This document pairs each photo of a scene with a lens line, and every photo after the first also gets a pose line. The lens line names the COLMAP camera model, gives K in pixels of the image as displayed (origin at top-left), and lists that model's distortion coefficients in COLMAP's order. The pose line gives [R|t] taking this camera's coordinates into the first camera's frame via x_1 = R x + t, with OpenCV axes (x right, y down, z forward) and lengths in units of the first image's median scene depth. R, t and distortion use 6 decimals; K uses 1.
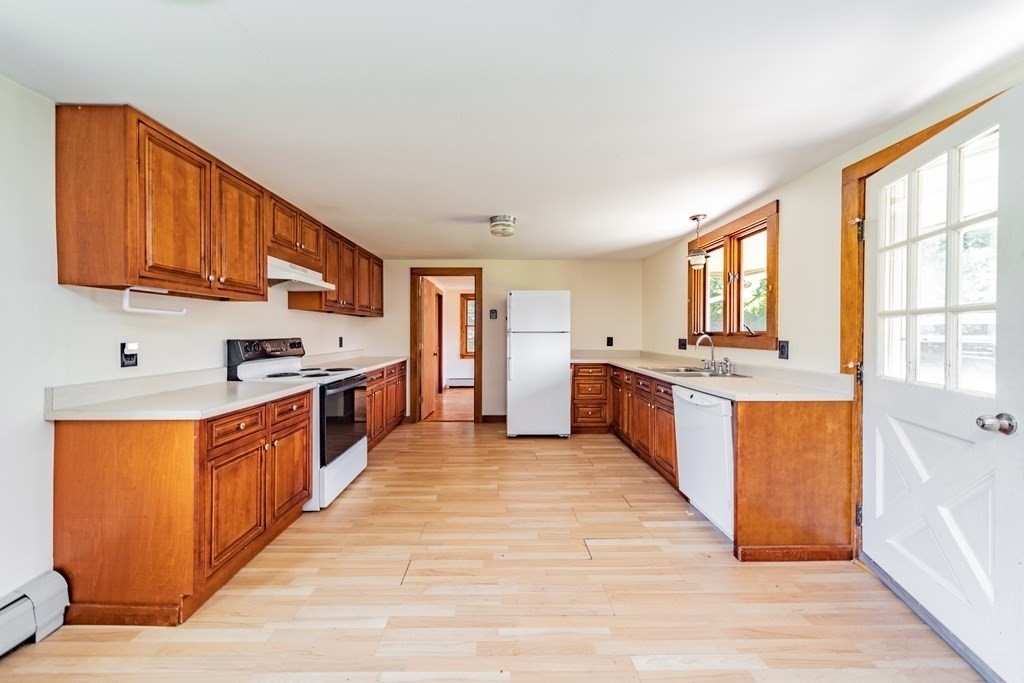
lens RADIAL K [[383.2, 0, 512.0], [0, 383.2, 341.5], [0, 0, 1]] dist [0.001055, 0.000065]
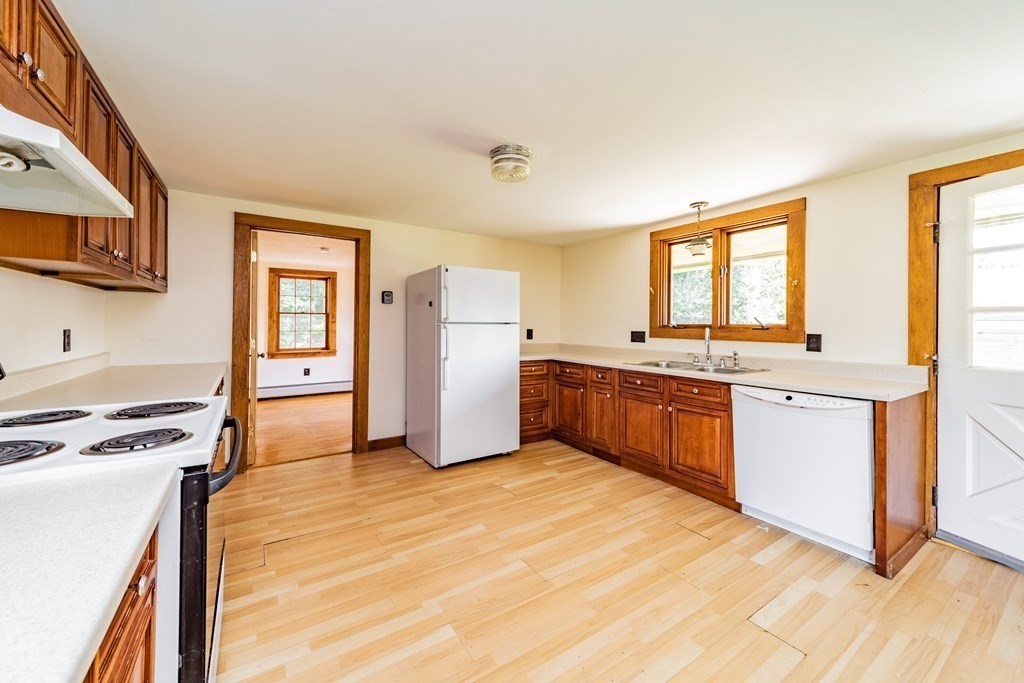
lens RADIAL K [[361.6, 0, 505.6], [0, 361.6, 327.1], [0, 0, 1]] dist [0.002463, 0.000016]
pose [[0.821487, 0.001768, 0.570225, -0.377721], [0.005417, 0.999926, -0.010905, -0.010228], [-0.570202, 0.012047, 0.821416, 0.475348]]
